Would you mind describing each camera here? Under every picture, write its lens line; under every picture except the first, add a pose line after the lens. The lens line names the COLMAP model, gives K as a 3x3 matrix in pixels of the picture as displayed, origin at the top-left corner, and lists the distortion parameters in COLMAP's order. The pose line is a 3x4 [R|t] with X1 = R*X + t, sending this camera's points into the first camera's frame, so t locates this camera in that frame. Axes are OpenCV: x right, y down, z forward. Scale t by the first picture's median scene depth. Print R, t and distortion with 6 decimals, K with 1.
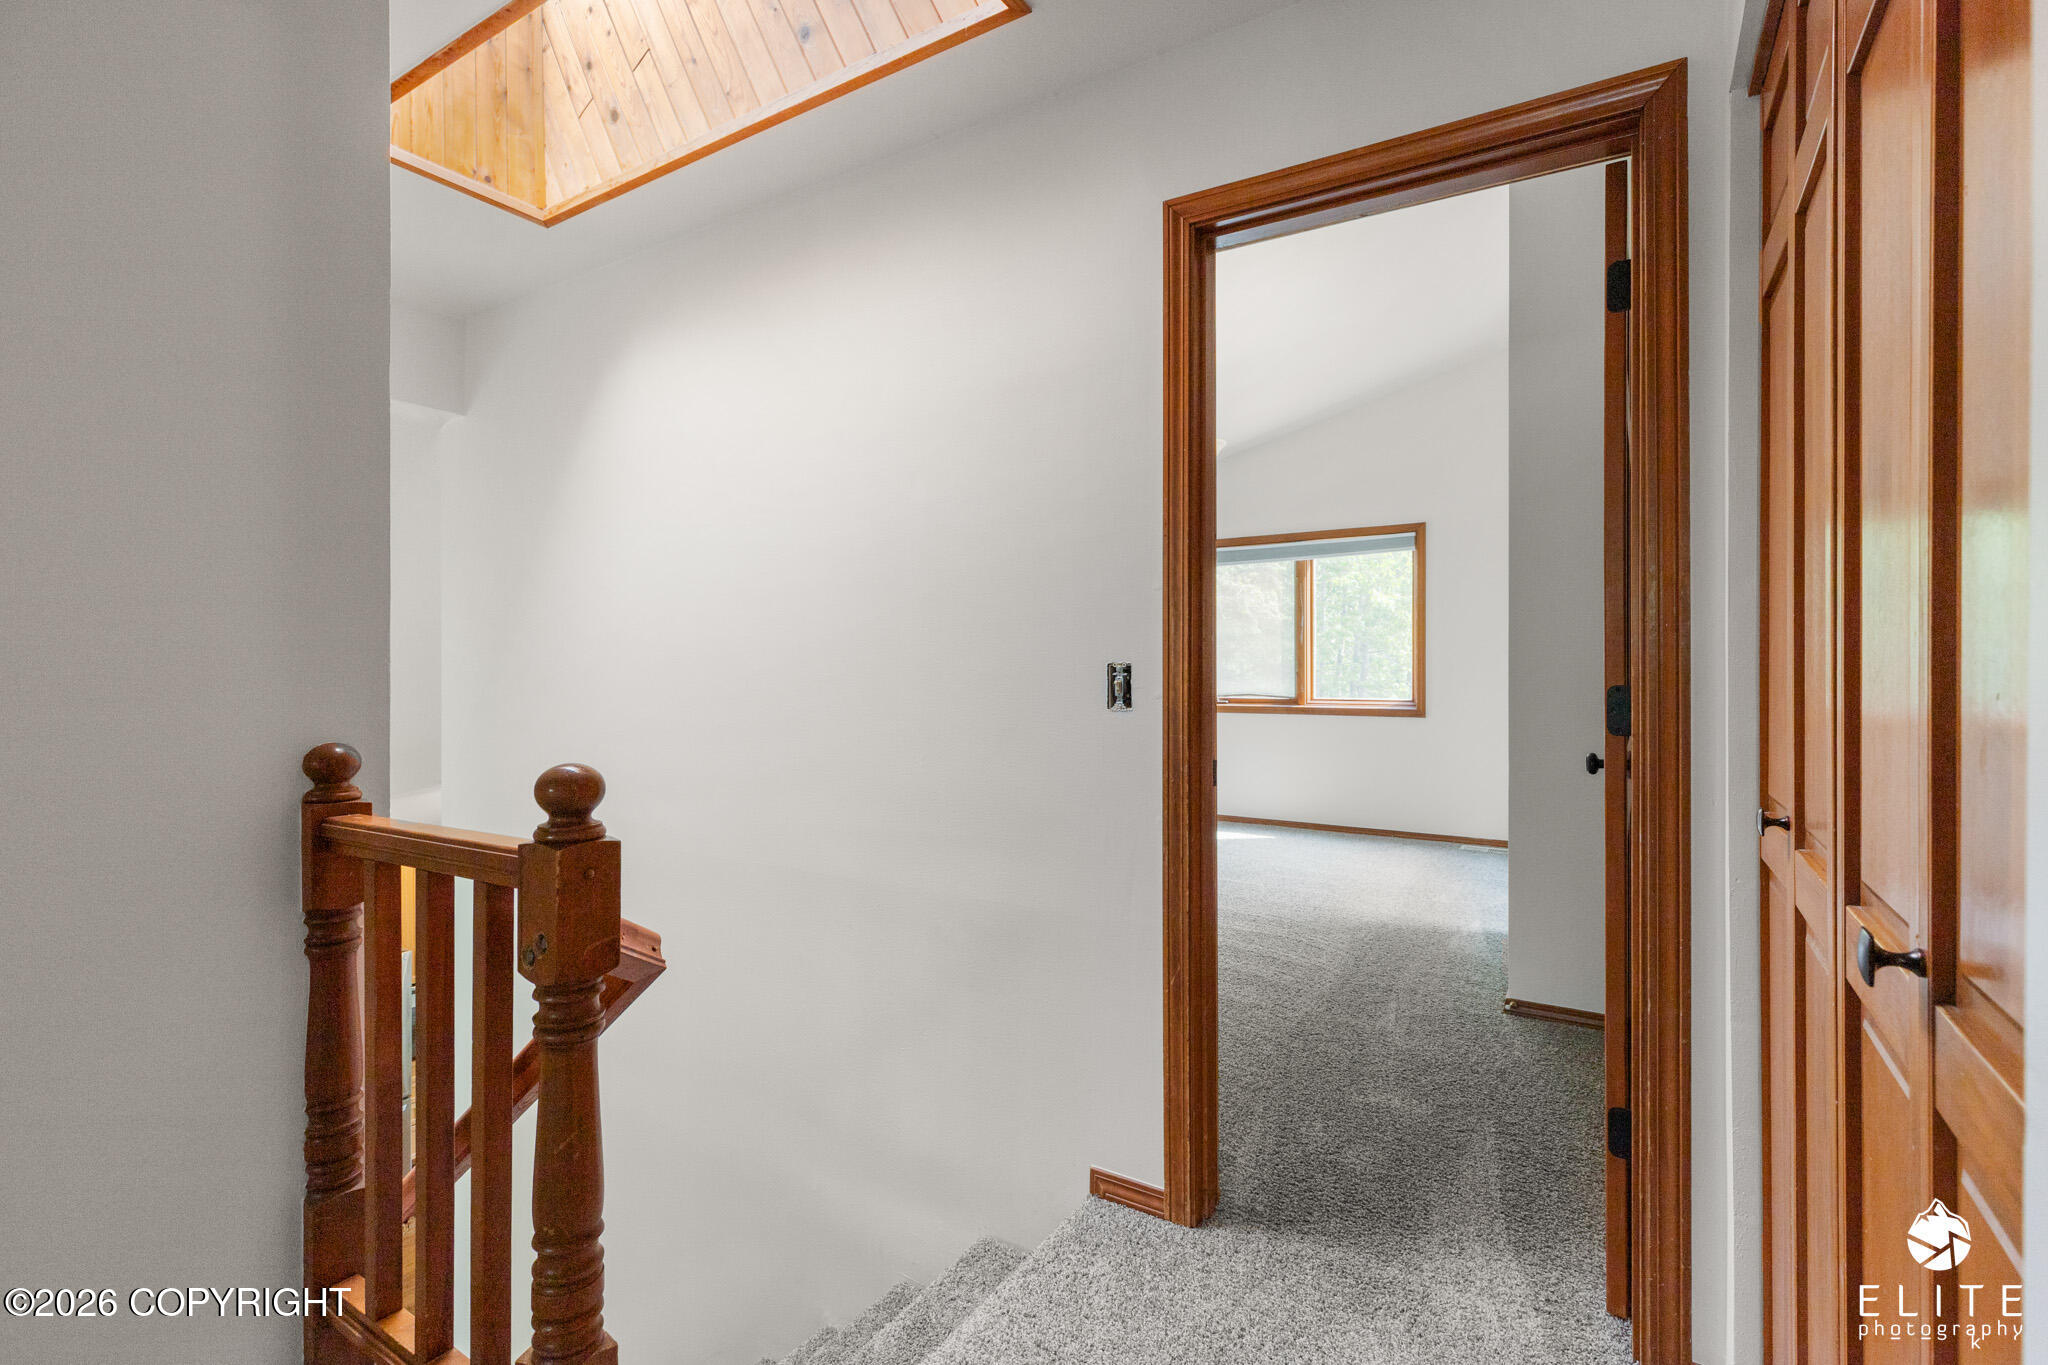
lens RADIAL K [[944.0, 0, 1035.4], [0, 944.0, 669.1], [0, 0, 1]] dist [0.002839, -0.000086]
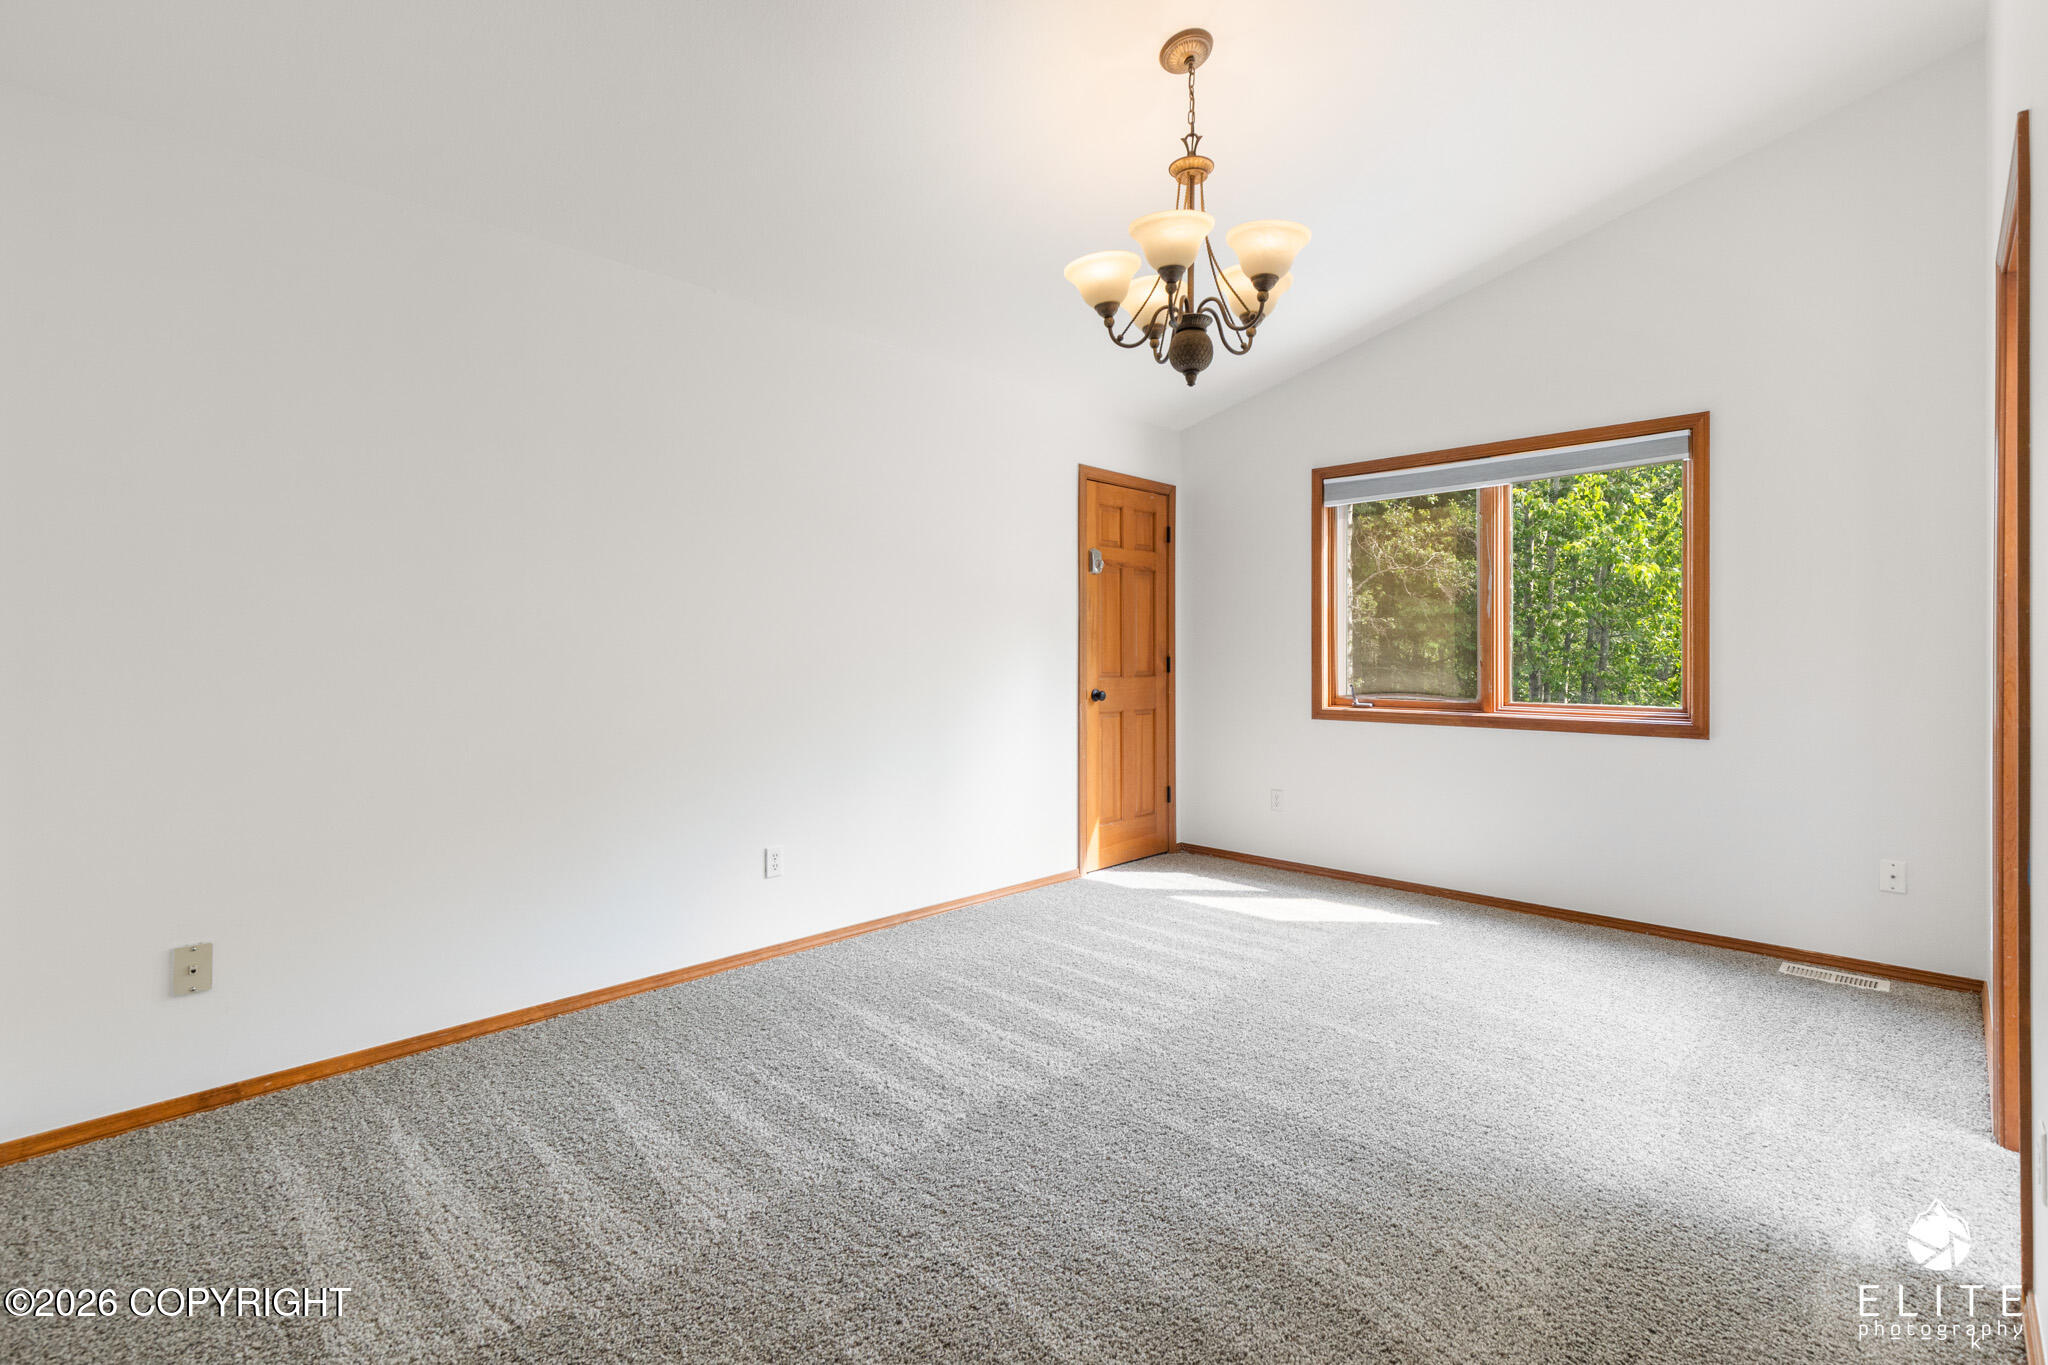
lens RADIAL K [[944.0, 0, 1035.4], [0, 944.0, 669.1], [0, 0, 1]] dist [0.002839, -0.000086]
pose [[0.979404, -0.002707, -0.201890, 0.115568], [0.005131, 0.999921, 0.011485, -0.001469], [0.201843, -0.012284, 0.979341, 0.325554]]
